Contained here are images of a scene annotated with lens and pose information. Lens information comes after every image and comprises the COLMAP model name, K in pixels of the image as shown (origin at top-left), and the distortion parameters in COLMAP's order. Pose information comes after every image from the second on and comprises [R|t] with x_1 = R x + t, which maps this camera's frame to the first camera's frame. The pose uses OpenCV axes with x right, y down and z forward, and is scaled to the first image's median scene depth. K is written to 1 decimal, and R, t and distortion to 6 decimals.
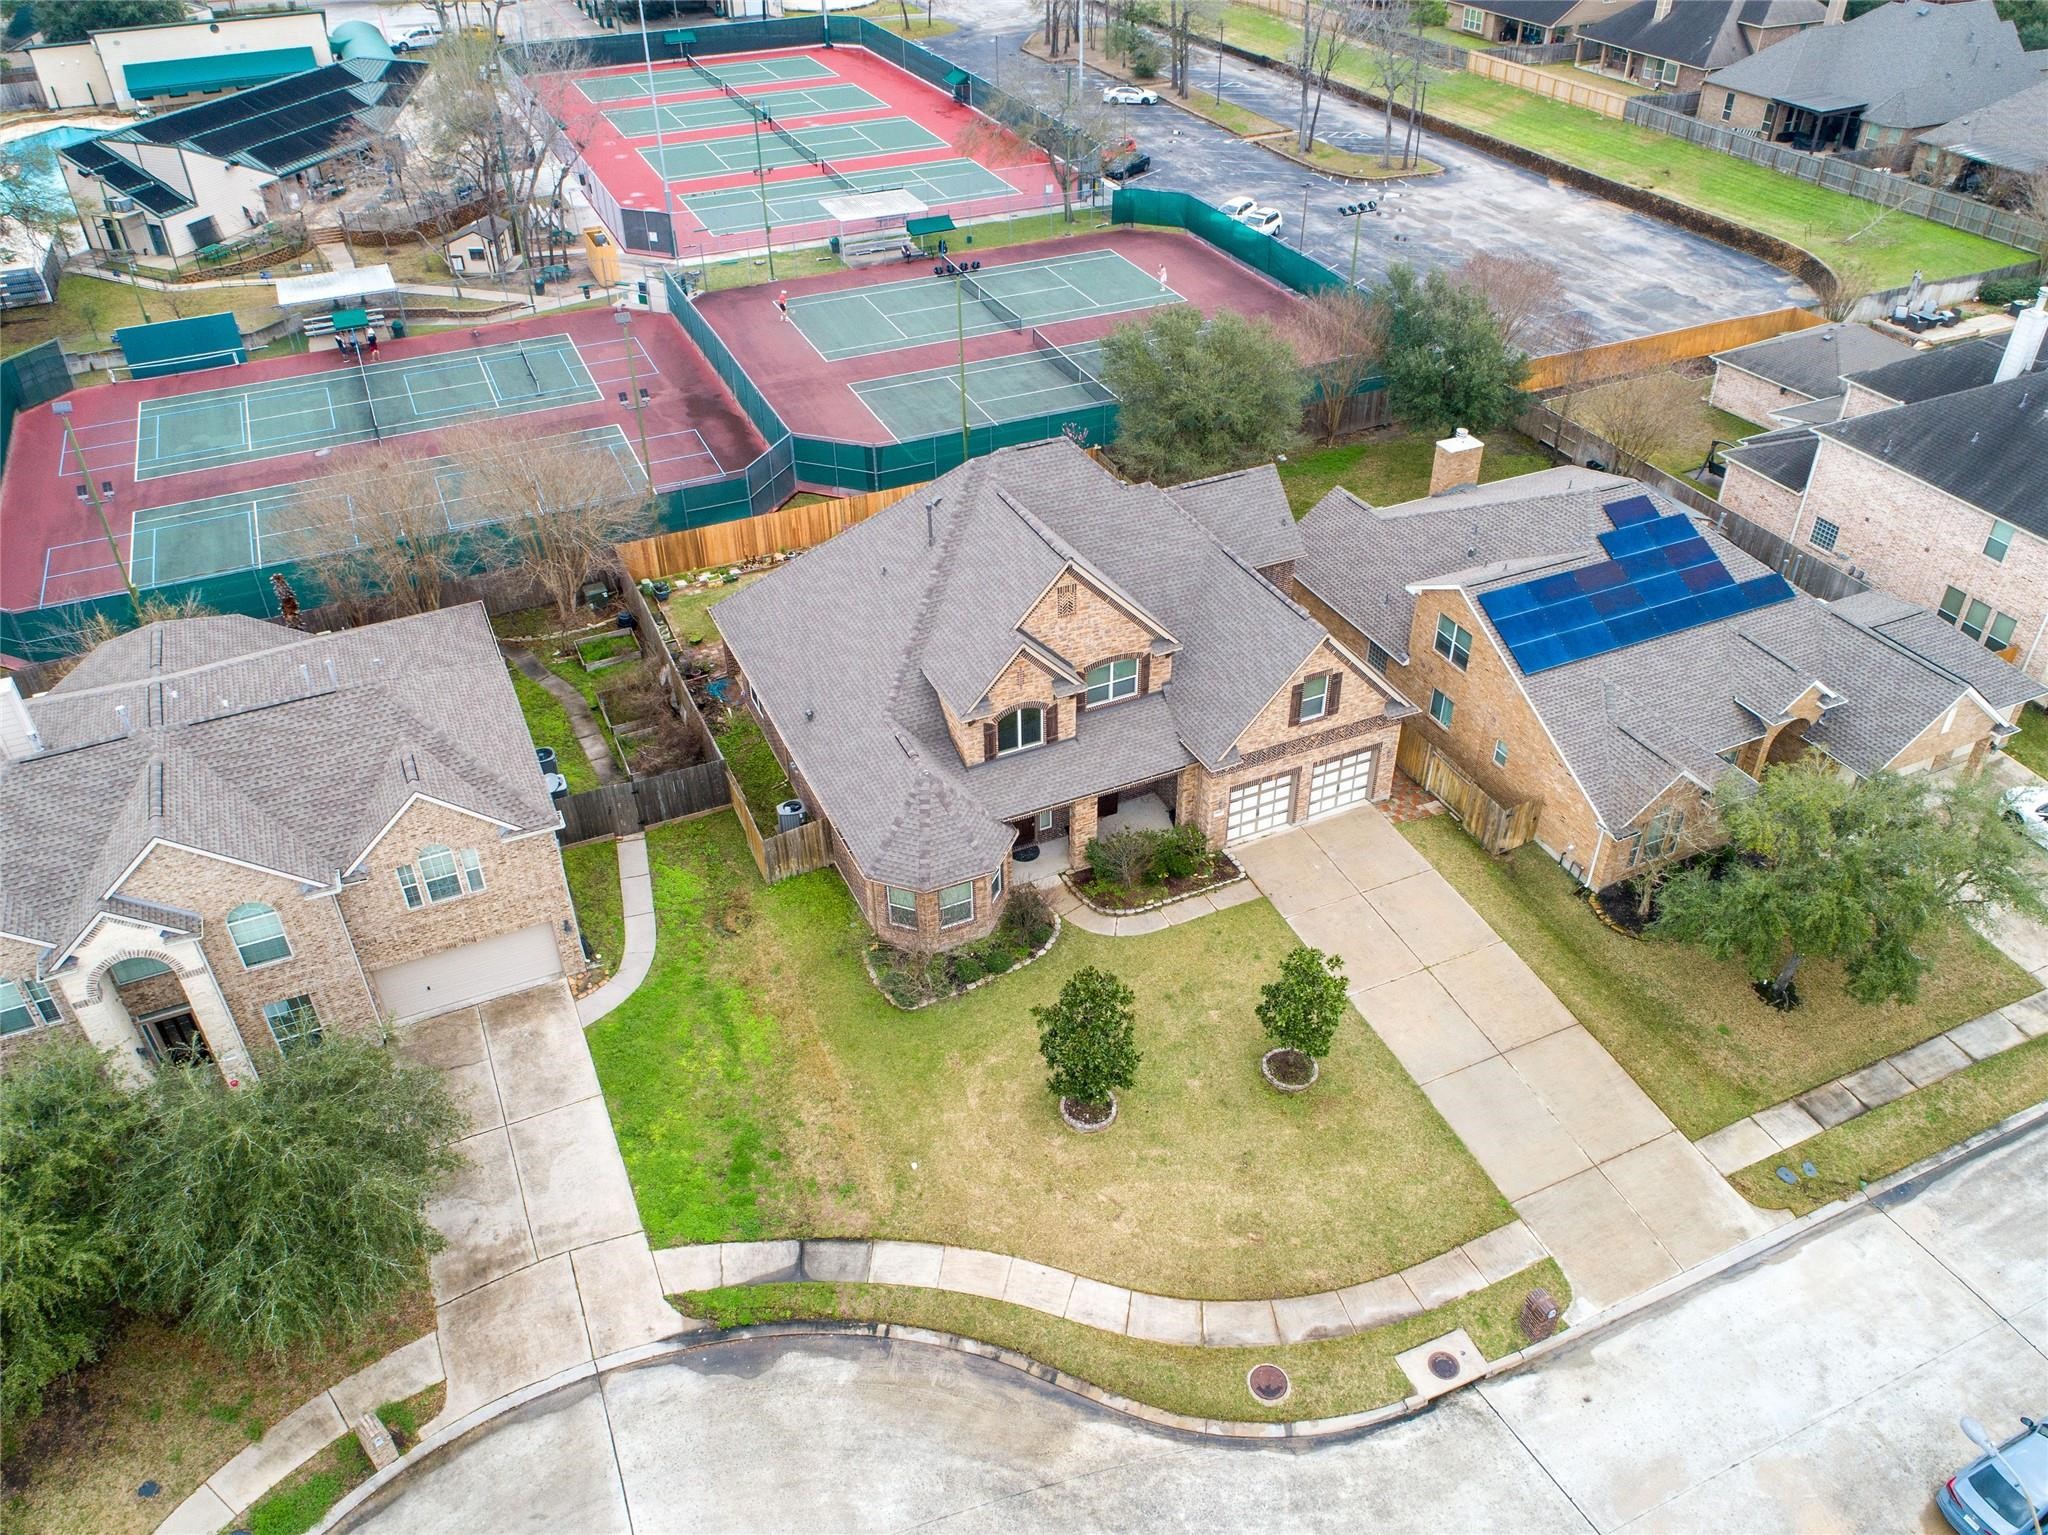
lens RADIAL K [[1529.4, 0, 1027.2], [0, 1529.4, 771.2], [0, 0, 1]] dist [-0.014303, -0.002386]
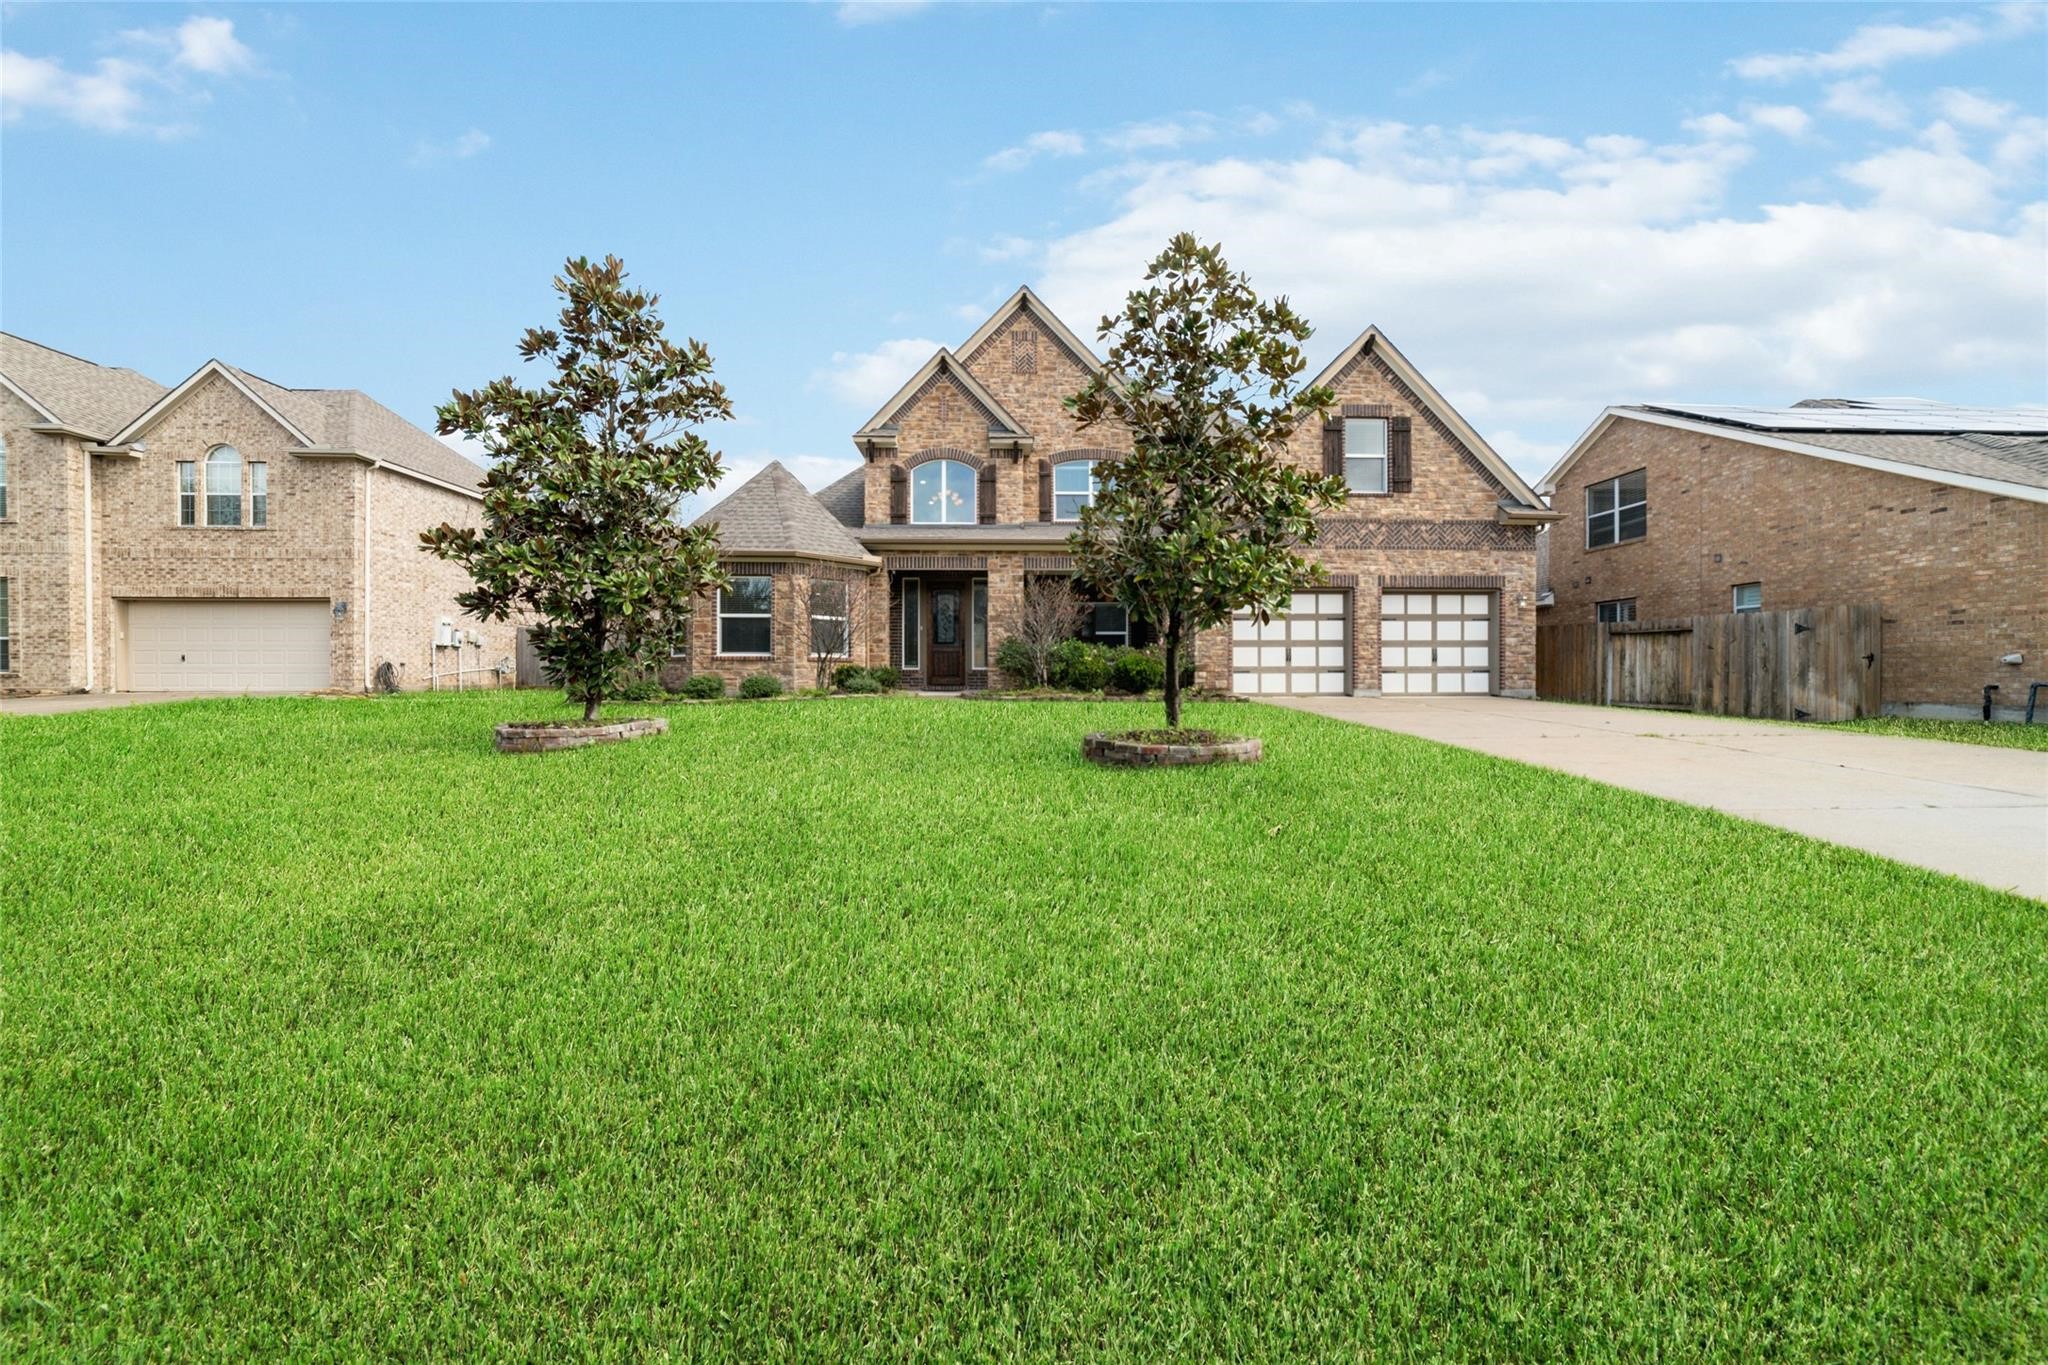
lens RADIAL K [[776.6, 0, 1022.4], [0, 776.6, 683.8], [0, 0, 1]] dist [-0.005897, 0.001439]
pose [[0.920397, 0.009371, -0.390874, 0.215253], [-0.235836, 0.810679, -0.535892, 0.292431], [0.311852, 0.585415, 0.748357, 0.891754]]
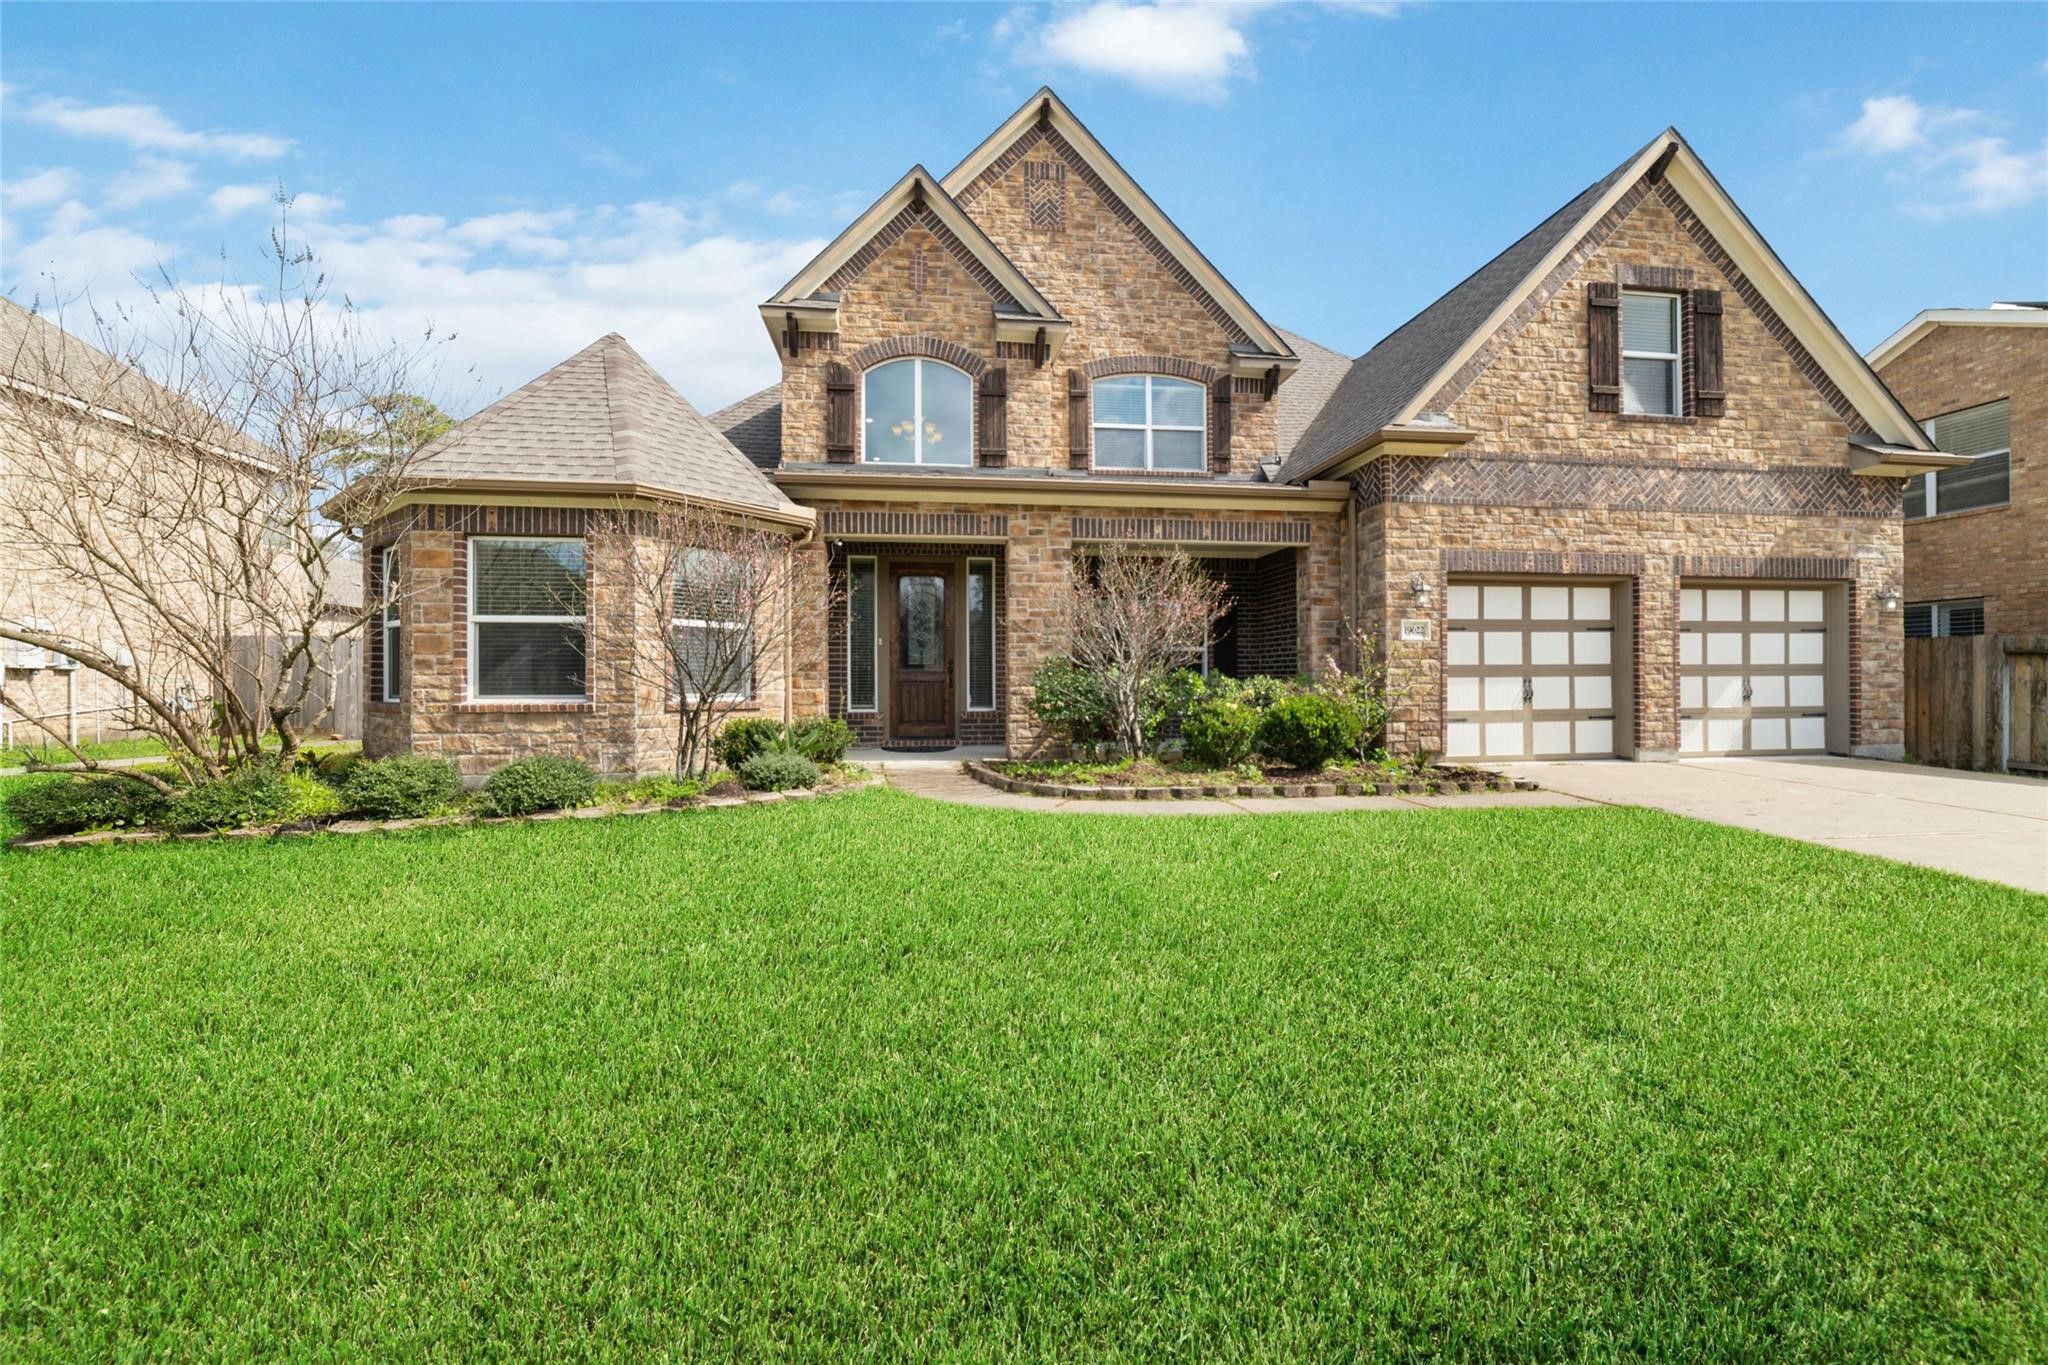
lens RADIAL K [[776.6, 0, 1019.9], [0, 776.6, 678.1], [0, 0, 1]] dist [-0.005897, 0.001439]
pose [[0.955044, 0.002355, -0.296454, 0.108009], [-0.177084, 0.806507, -0.564082, 0.189121], [0.237764, 0.591220, 0.770667, 1.007130]]
